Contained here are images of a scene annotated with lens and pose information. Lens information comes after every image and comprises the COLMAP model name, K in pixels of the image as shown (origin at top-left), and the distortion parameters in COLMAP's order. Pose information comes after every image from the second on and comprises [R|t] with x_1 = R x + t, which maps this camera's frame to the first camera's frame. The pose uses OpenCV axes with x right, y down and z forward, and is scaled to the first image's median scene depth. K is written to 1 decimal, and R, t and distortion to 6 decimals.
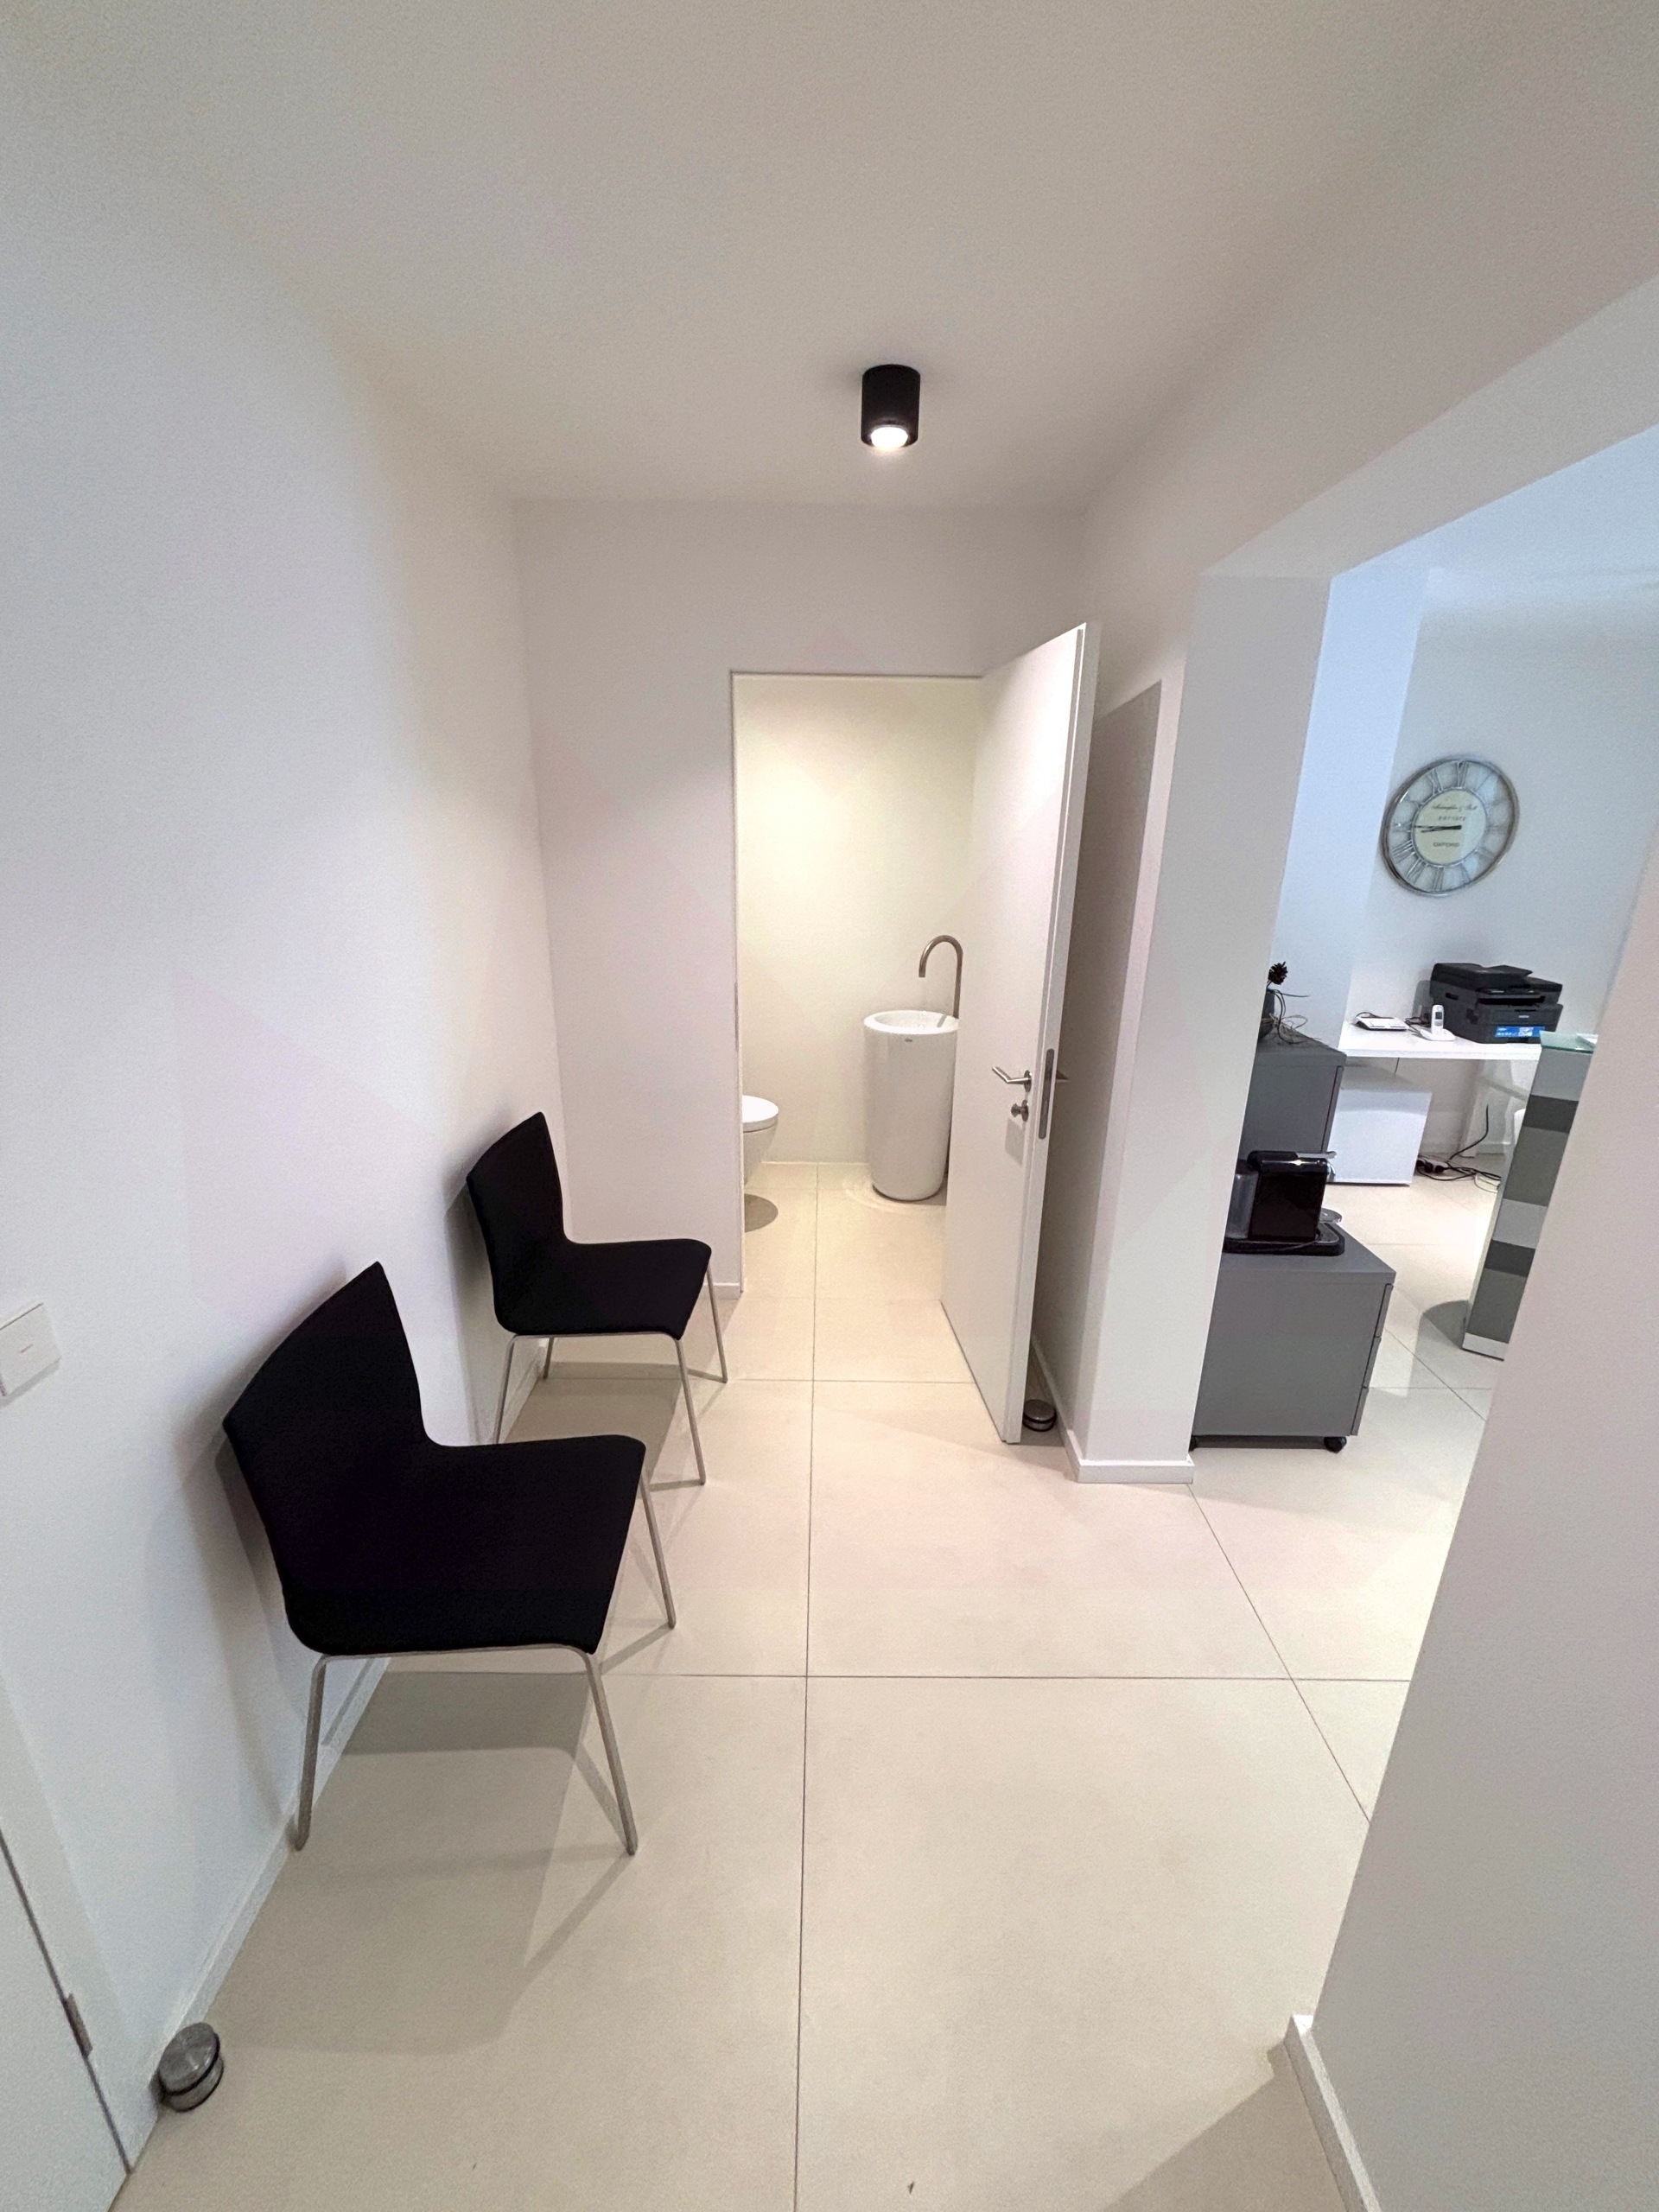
lens RADIAL K [[900.0, 0, 829.5], [0, 900.0, 1106.0], [0, 0, 1]] dist [-0.006867, 0.004256]
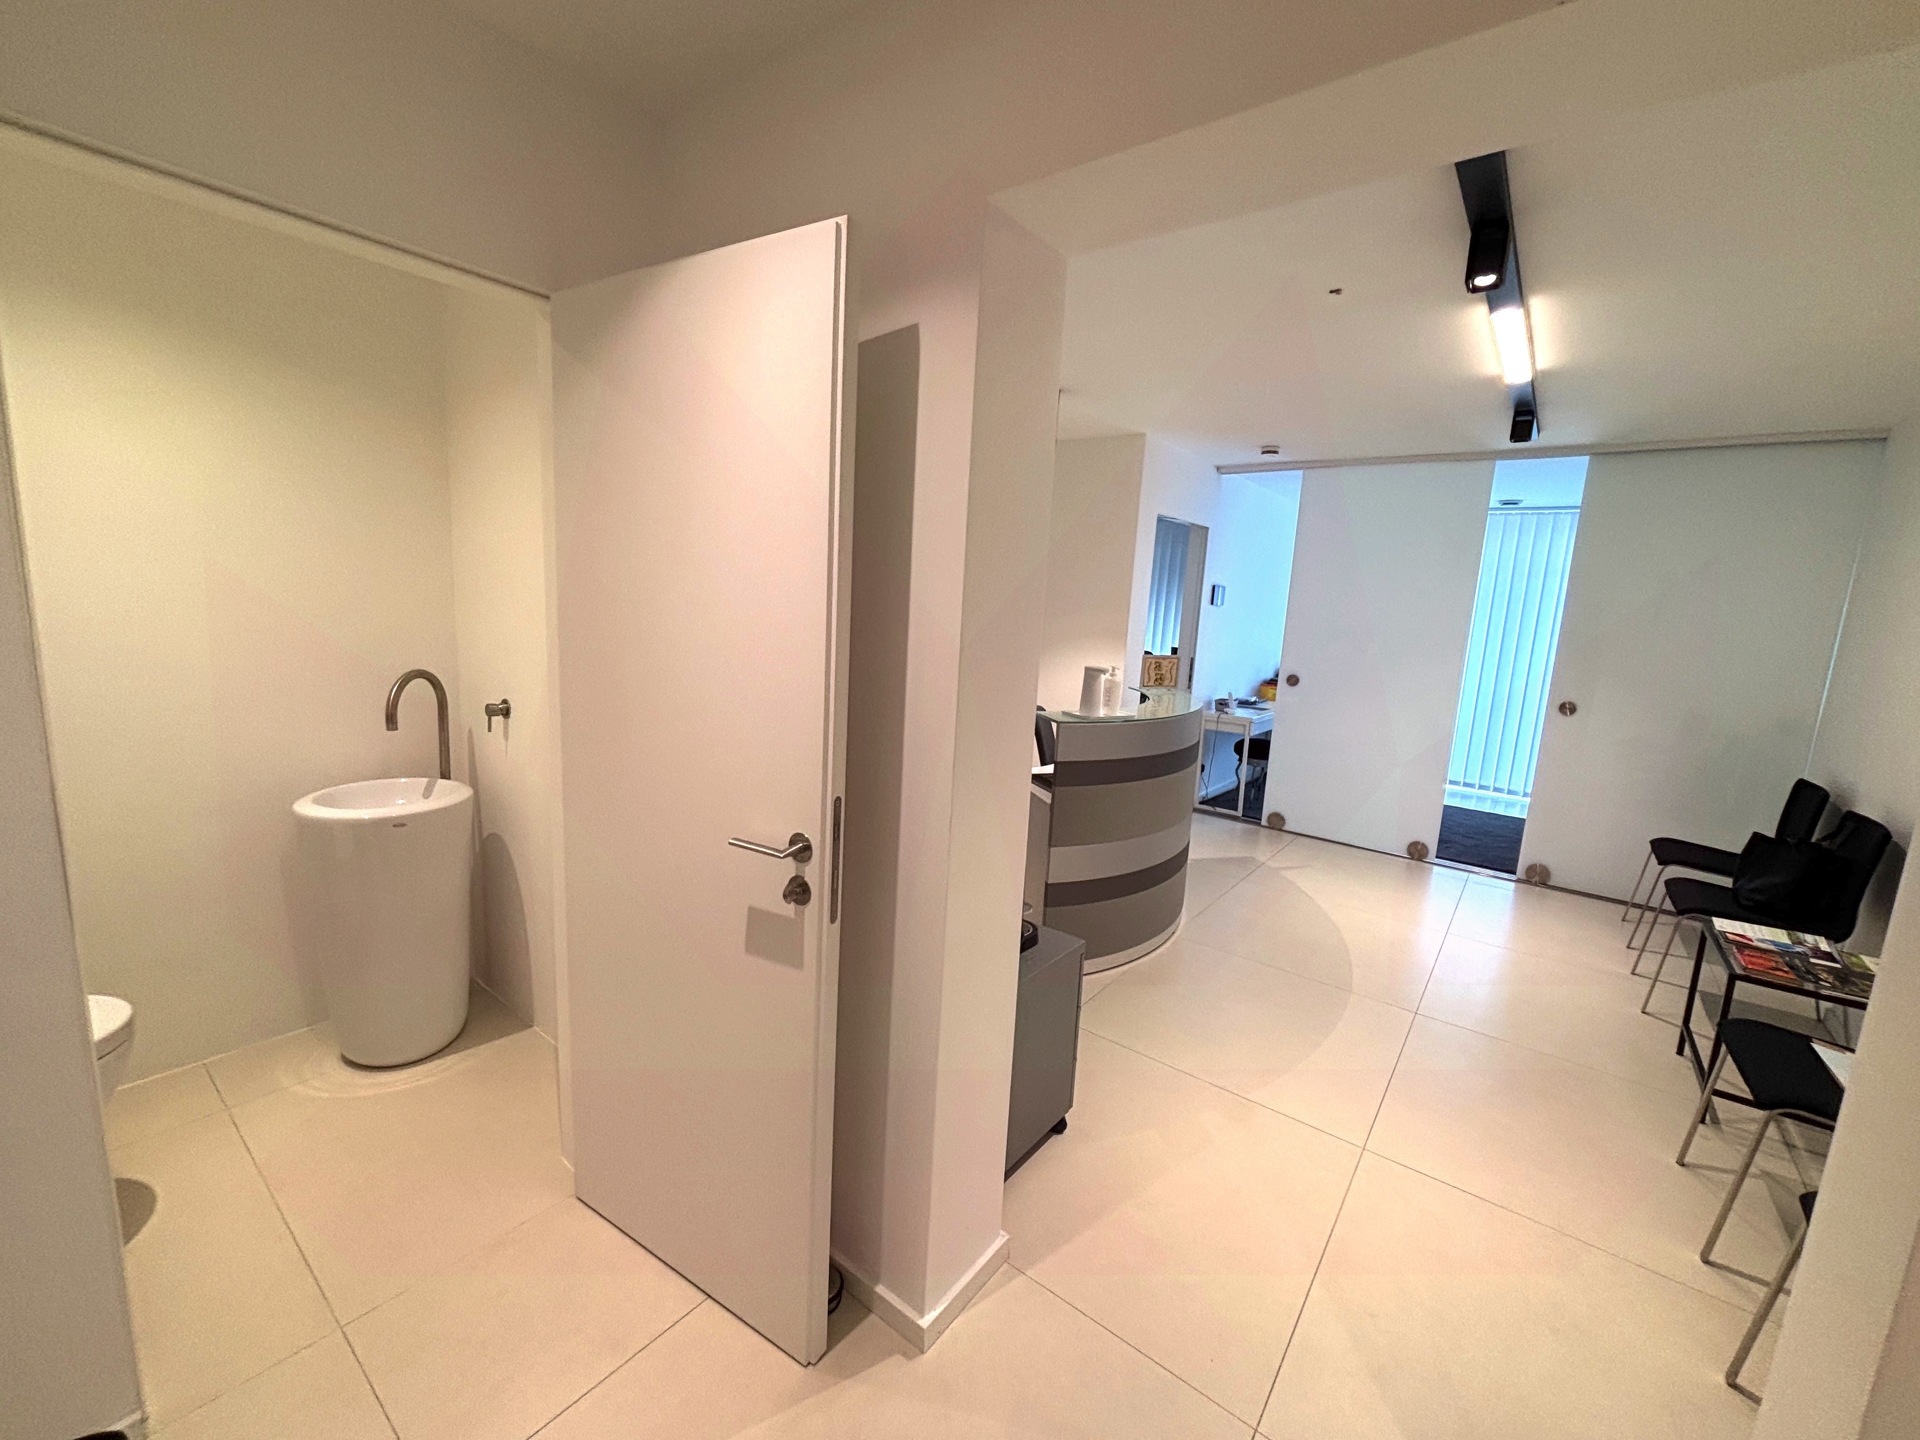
lens RADIAL K [[781.2, 0, 966.1], [0, 781.2, 722.0], [0, 0, 1]] dist [-0.006867, 0.004256]
pose [[0.612951, -0.109594, 0.782483, -0.089057], [0.200670, 0.979455, -0.020011, -0.045864], [-0.764214, 0.169287, 0.622350, 0.270711]]
